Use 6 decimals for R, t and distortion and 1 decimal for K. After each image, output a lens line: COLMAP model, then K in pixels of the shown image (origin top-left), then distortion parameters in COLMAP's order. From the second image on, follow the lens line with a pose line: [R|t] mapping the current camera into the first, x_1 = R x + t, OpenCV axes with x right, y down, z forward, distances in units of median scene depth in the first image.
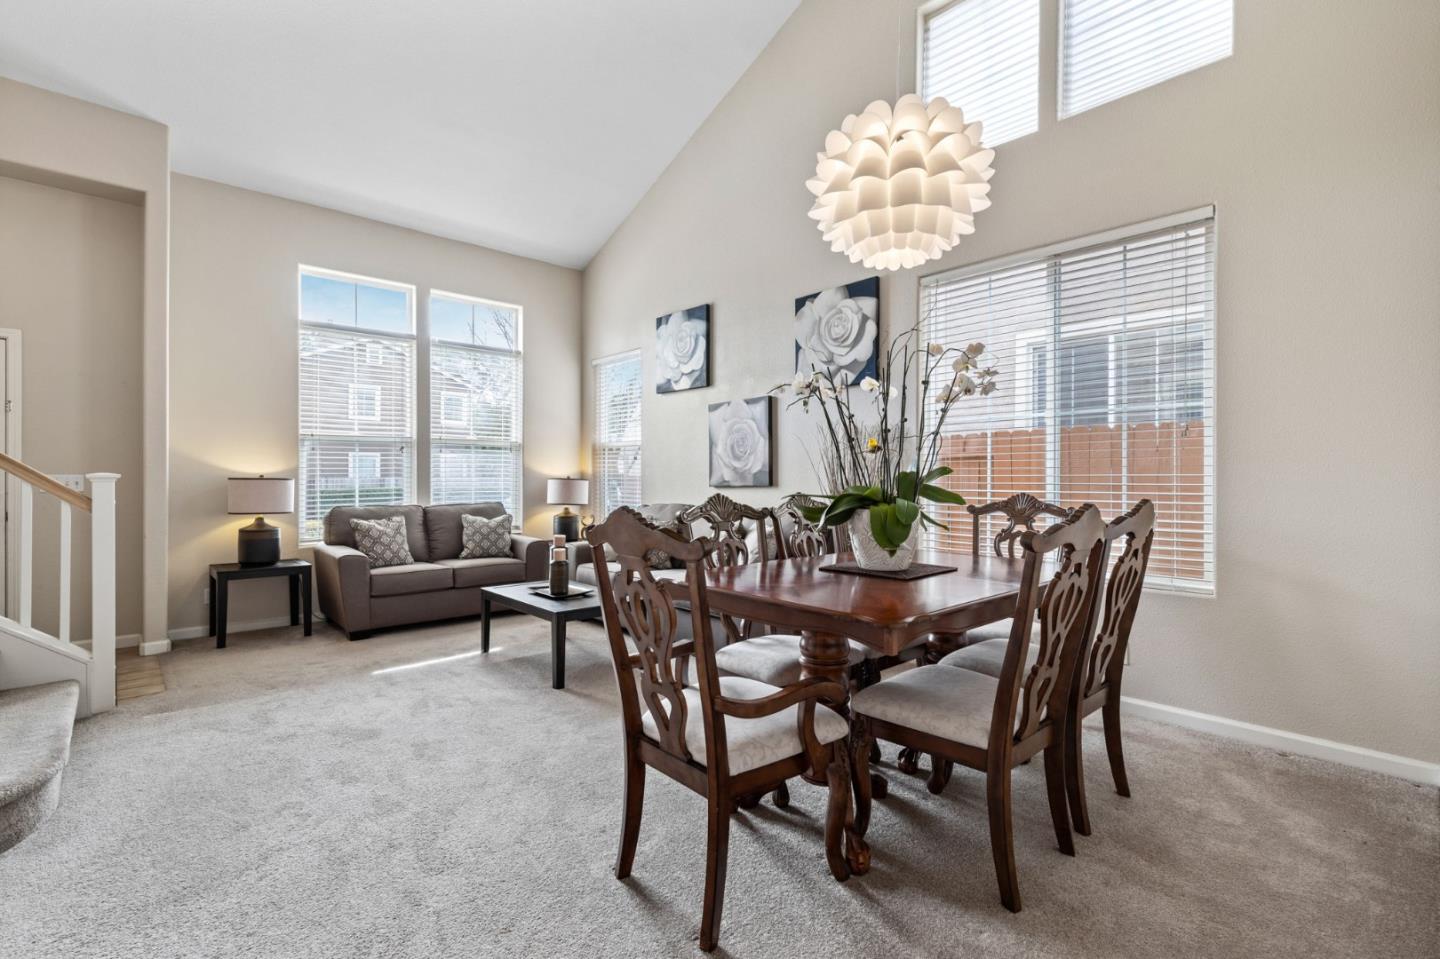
lens RADIAL K [[649.1, 0, 720.0], [0, 649.1, 479.5], [0, 0, 1]] dist [0.001452, -0.000410]
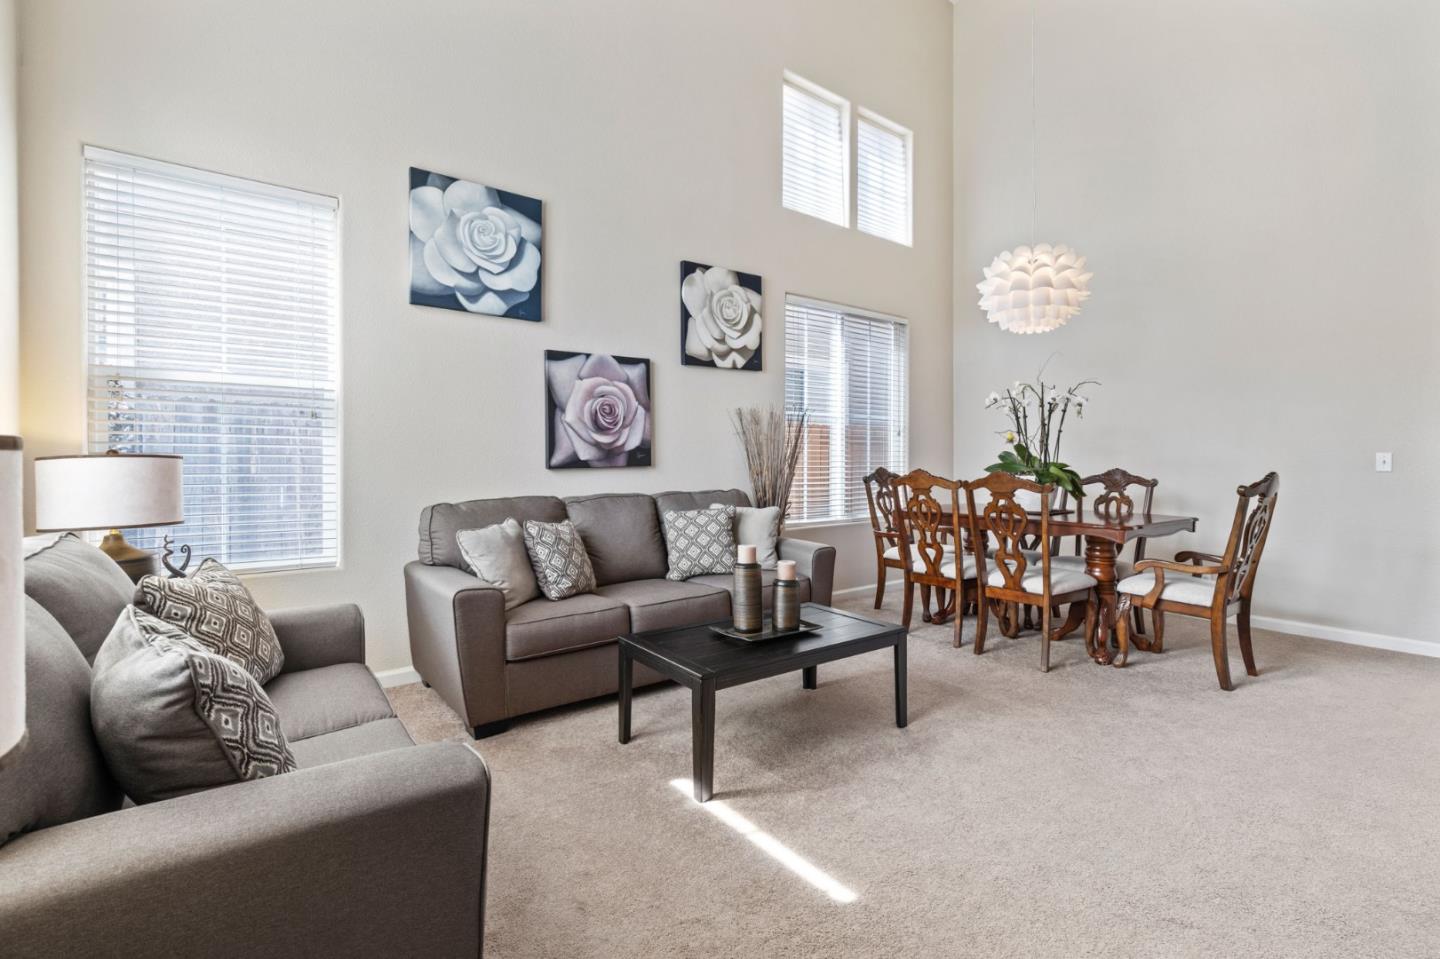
lens RADIAL K [[661.5, 0, 723.8], [0, 661.5, 462.1], [0, 0, 1]] dist [0.005190, 0.000316]
pose [[0.089131, 0.000478, 0.996020, -1.107234], [0.001381, 0.999999, -0.000603, 0.008401], [-0.996019, 0.001430, 0.089131, 1.184595]]
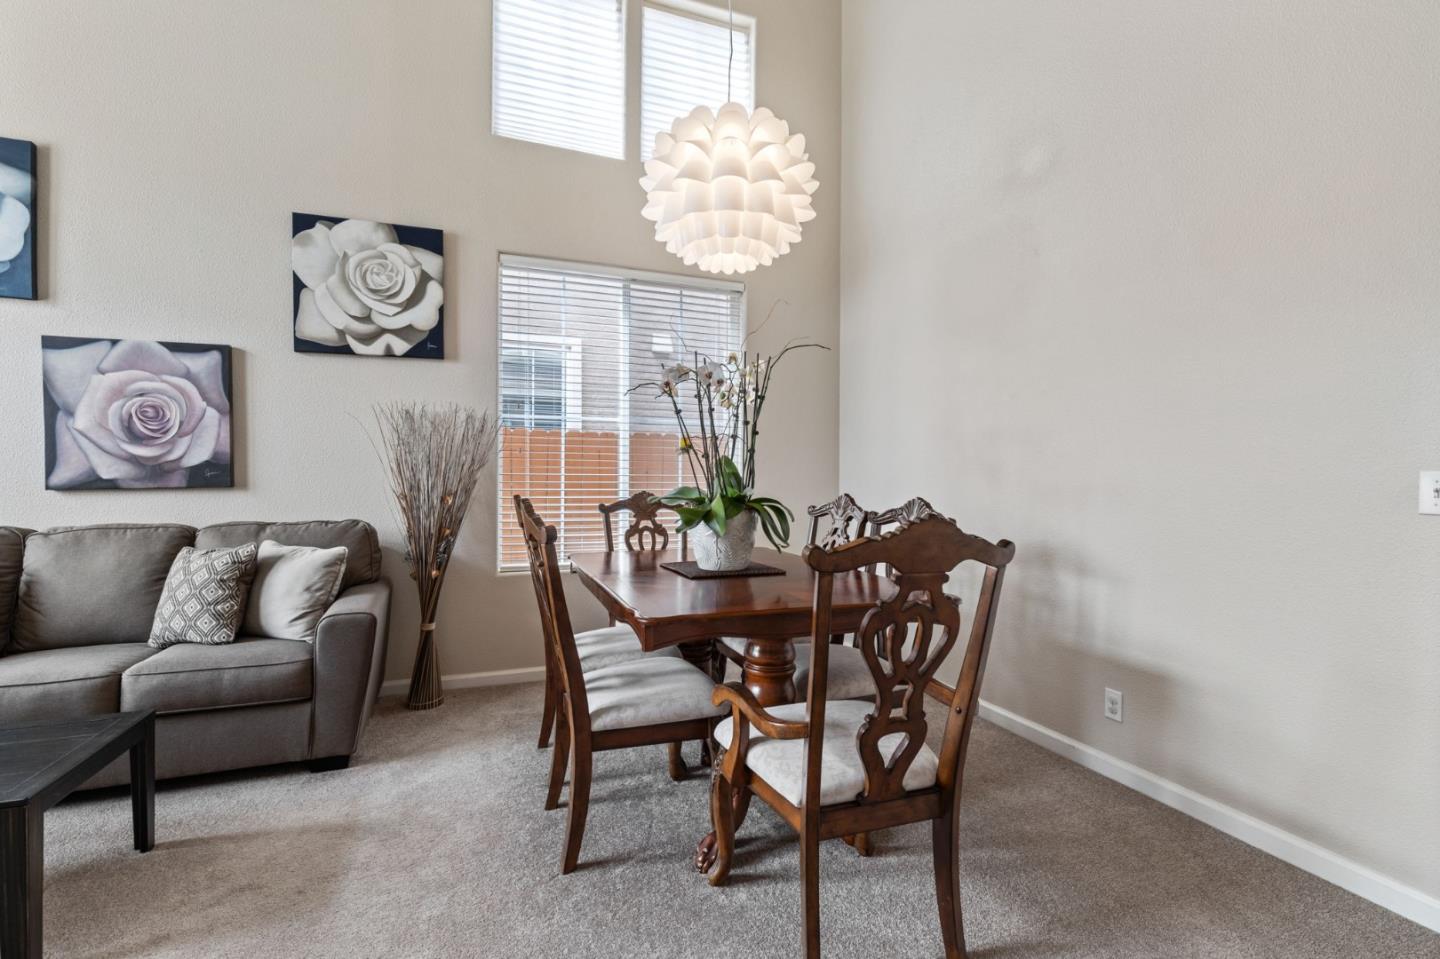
lens RADIAL K [[642.7, 0, 723.8], [0, 642.7, 486.6], [0, 0, 1]] dist [-0.000934, 0.000020]
pose [[0.374408, -0.004393, 0.927254, -0.469018], [-0.004068, 0.999971, 0.006380, 0.005457], [-0.927255, -0.006160, 0.374379, 0.448264]]
